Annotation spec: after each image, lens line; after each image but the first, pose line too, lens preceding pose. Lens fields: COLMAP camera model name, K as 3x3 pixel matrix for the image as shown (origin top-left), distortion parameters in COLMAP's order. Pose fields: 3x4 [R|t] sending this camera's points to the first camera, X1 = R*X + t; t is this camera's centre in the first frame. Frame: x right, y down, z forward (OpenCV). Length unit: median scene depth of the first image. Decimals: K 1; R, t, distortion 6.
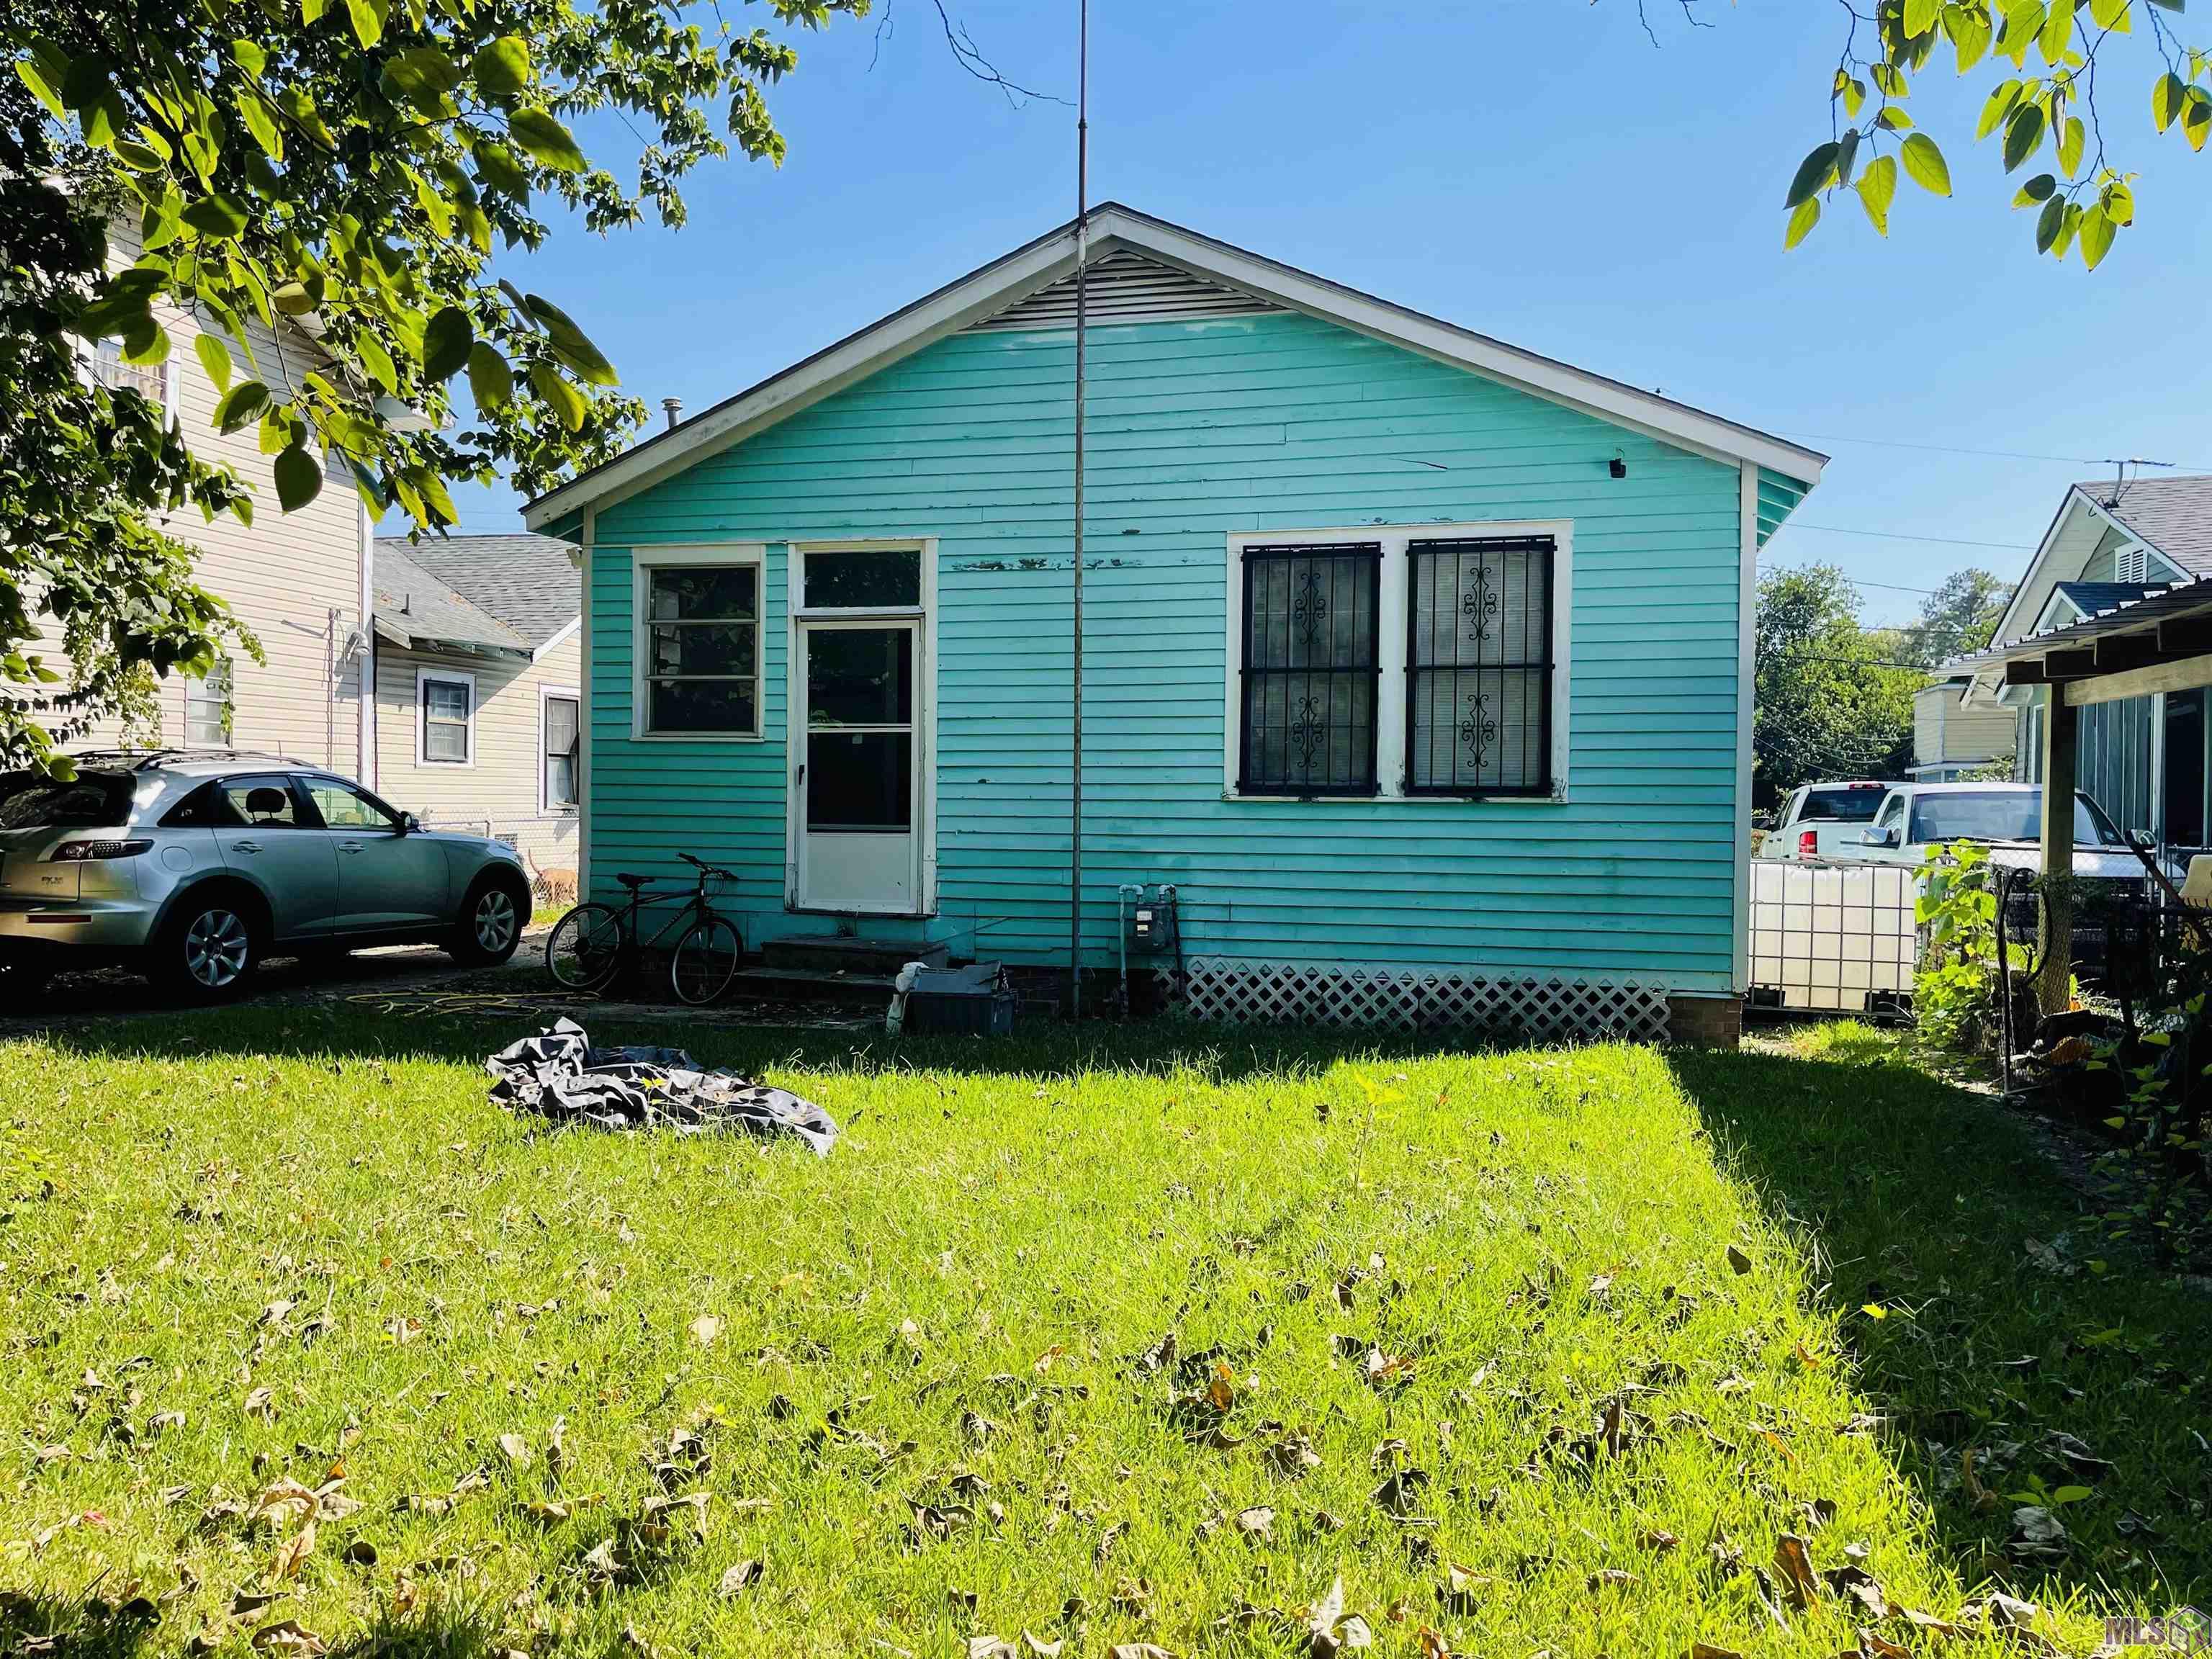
lens RADIAL K [[1677.5, 0, 1089.2], [0, 1677.5, 829.3], [0, 0, 1]] dist [0.077700, -0.091500]
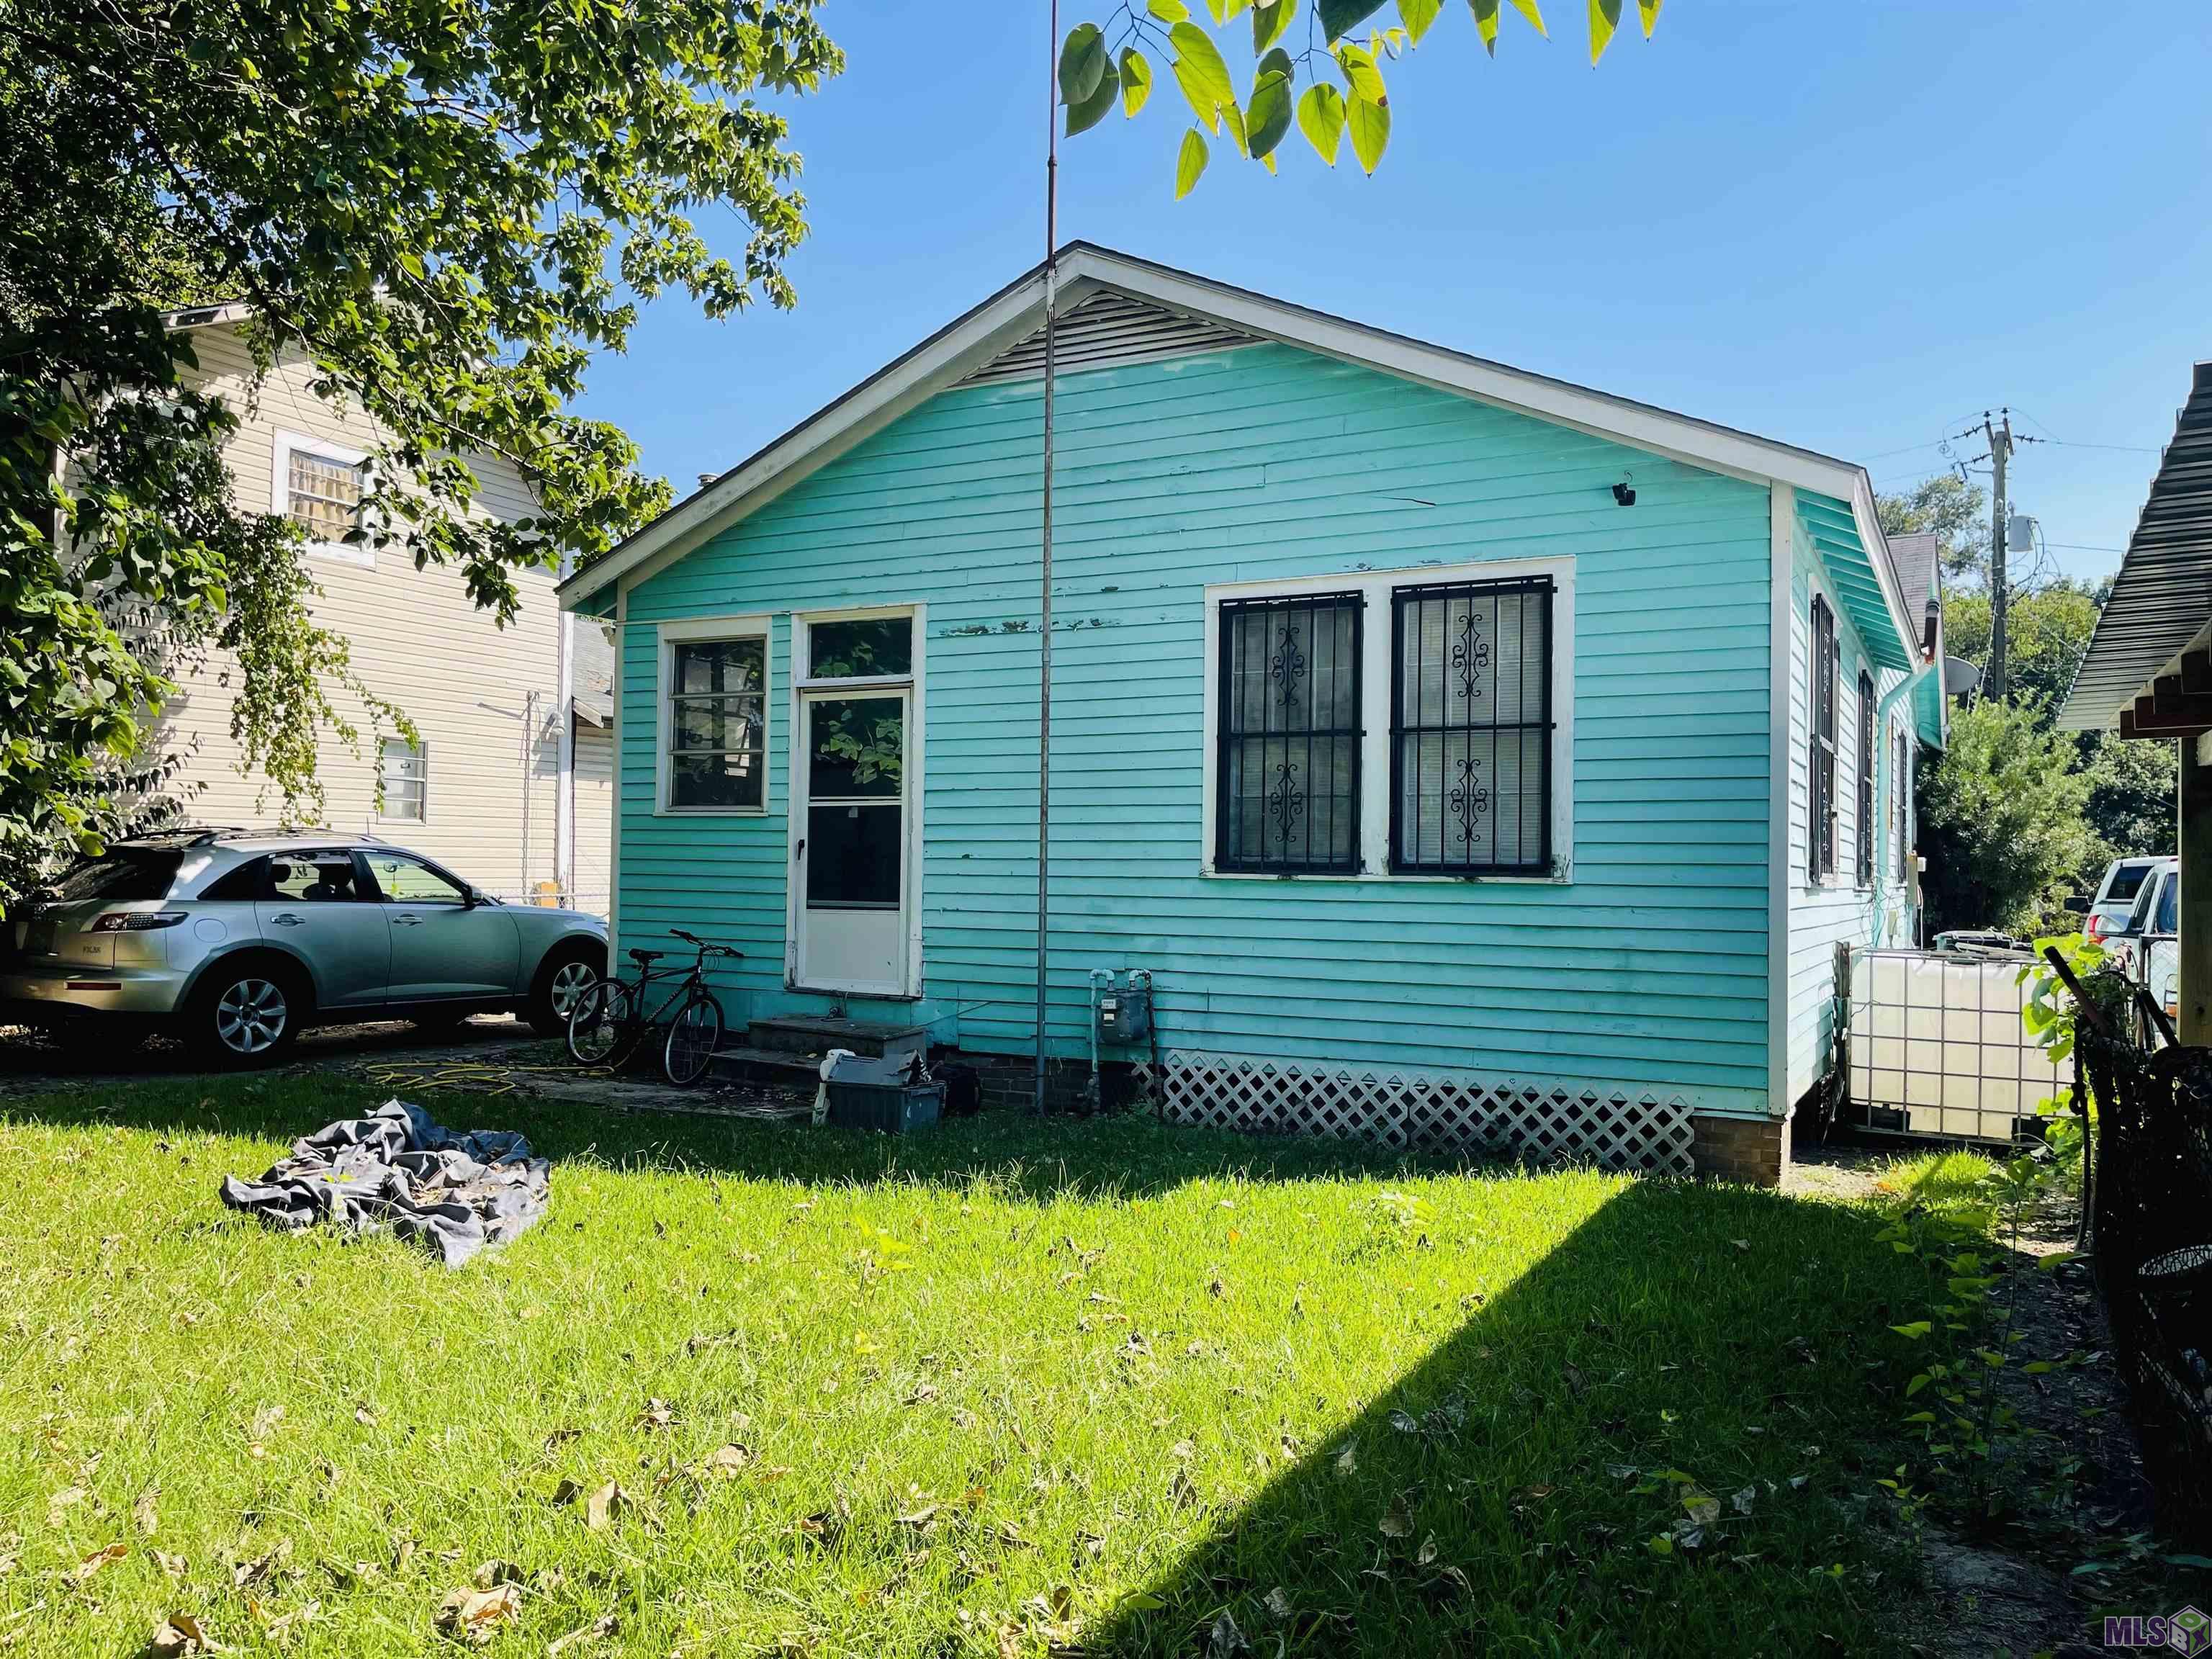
lens RADIAL K [[1677.5, 0, 1105.1], [0, 1677.5, 835.6], [0, 0, 1]] dist [0.077700, -0.091500]
pose [[0.970849, -0.001689, -0.239684, 0.248879], [-0.007075, 0.999338, -0.035699, -0.007576], [0.239586, 0.036354, 0.970194, 0.104782]]
